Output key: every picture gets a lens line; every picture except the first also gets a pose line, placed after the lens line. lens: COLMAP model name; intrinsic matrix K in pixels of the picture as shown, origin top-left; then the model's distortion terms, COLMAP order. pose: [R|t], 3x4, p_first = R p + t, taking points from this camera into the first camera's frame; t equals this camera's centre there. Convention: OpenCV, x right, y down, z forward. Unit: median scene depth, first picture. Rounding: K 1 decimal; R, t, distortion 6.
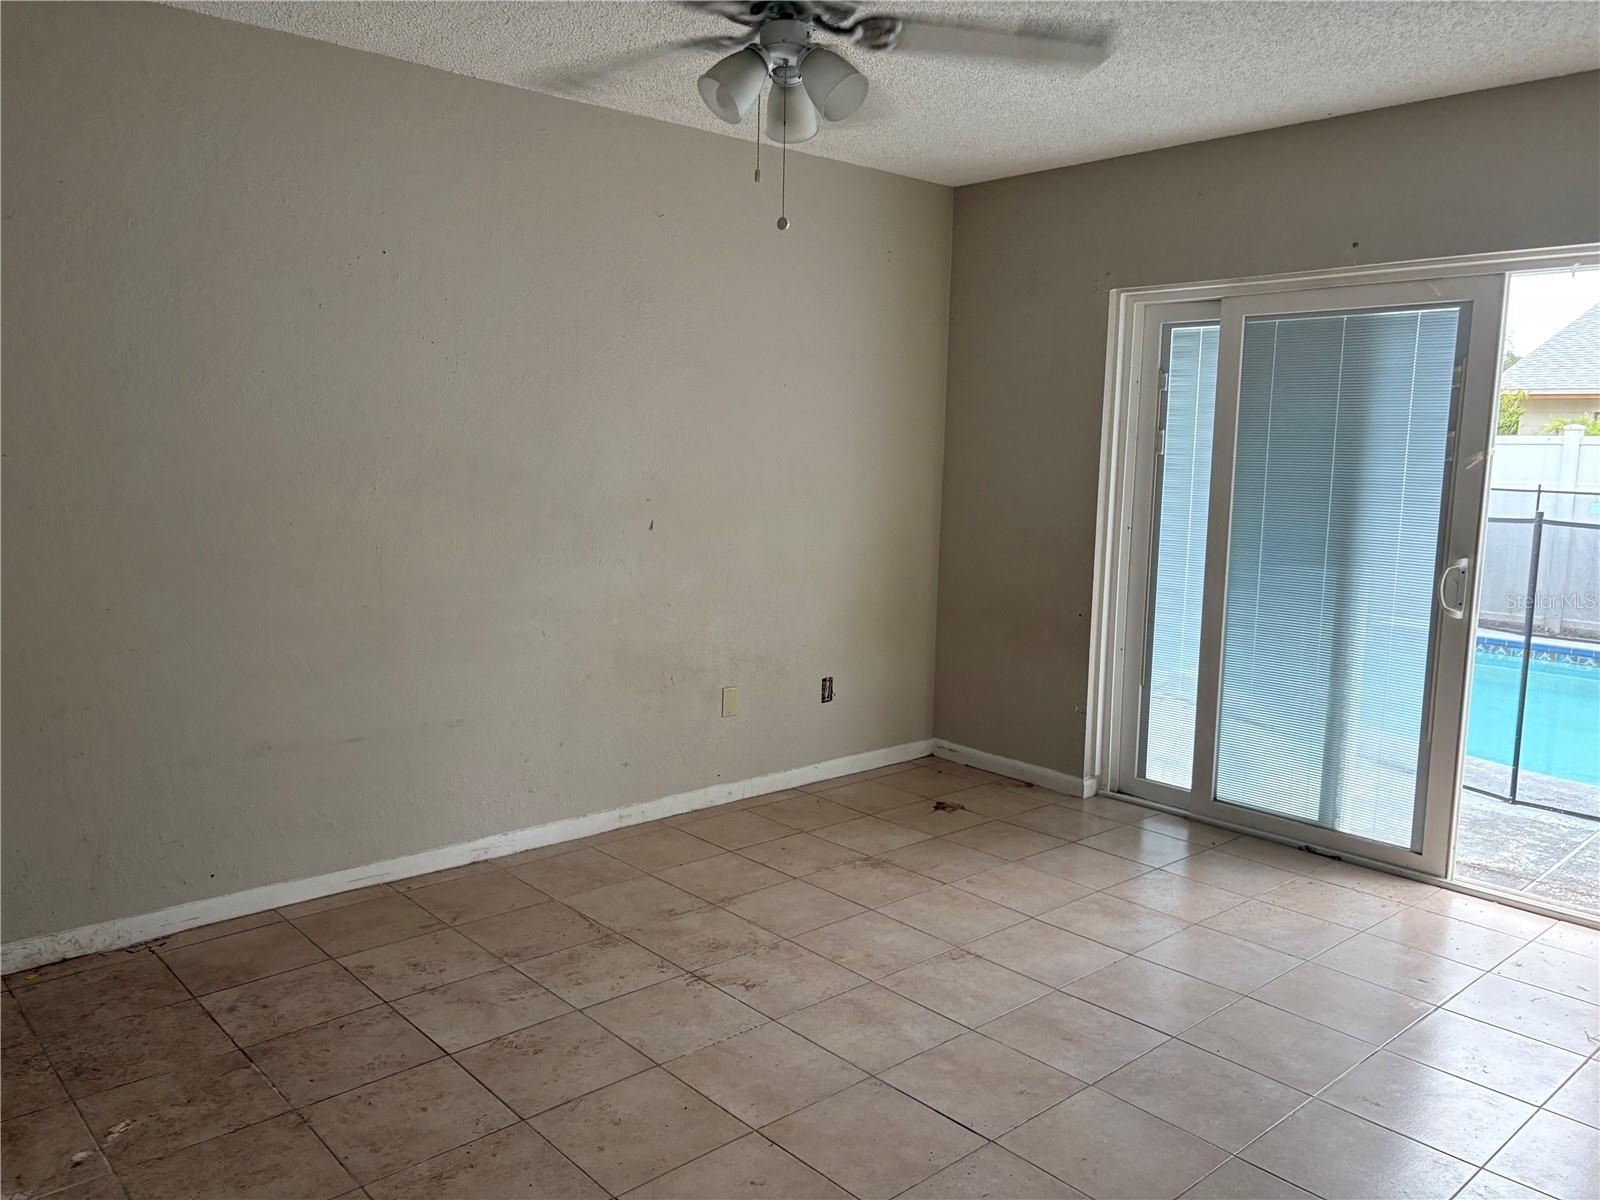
lens RADIAL K [[1225.9, 0, 800.0], [0, 1225.9, 600.0], [0, 0, 1]] dist [0.080692, -0.083874]
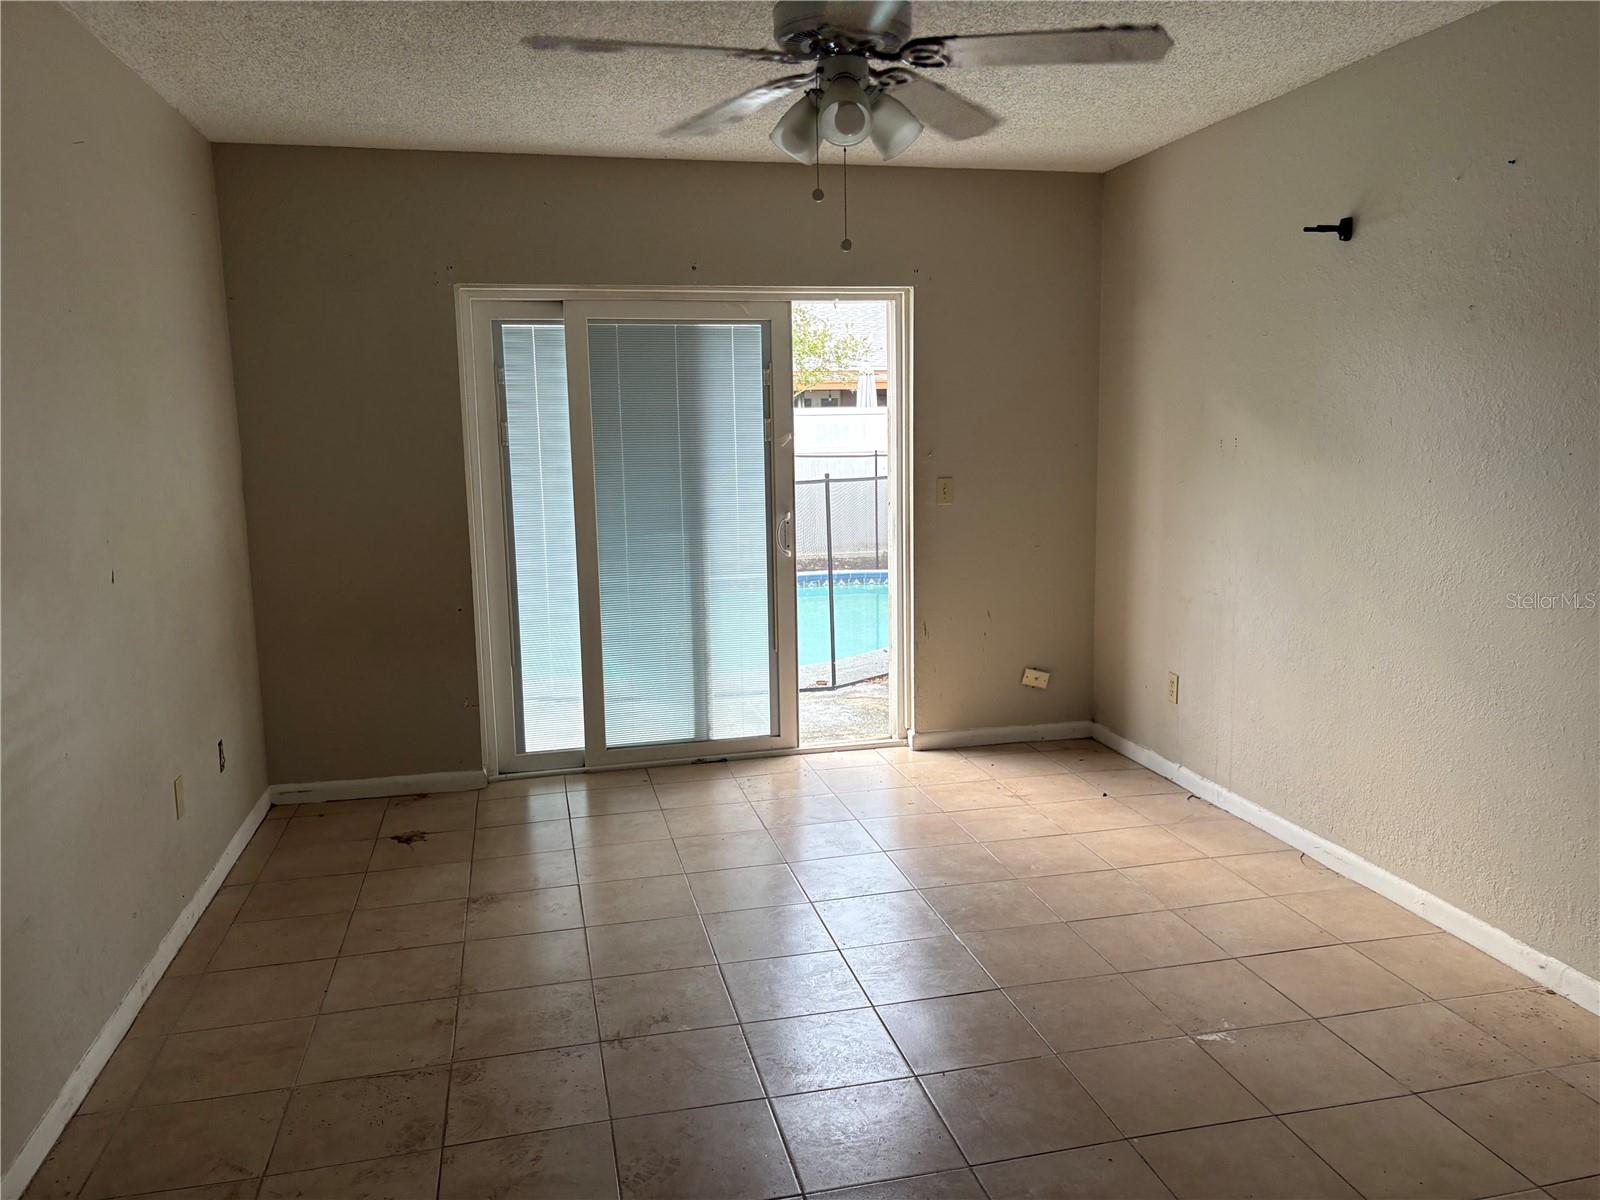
lens RADIAL K [[1225.9, 0, 800.0], [0, 1225.9, 600.0], [0, 0, 1]] dist [0.080692, -0.083874]
pose [[0.471693, -0.157187, 0.867639, -0.575282], [0.141240, 0.984746, 0.101618, -0.065884], [-0.870378, 0.074612, 0.486699, 0.314266]]
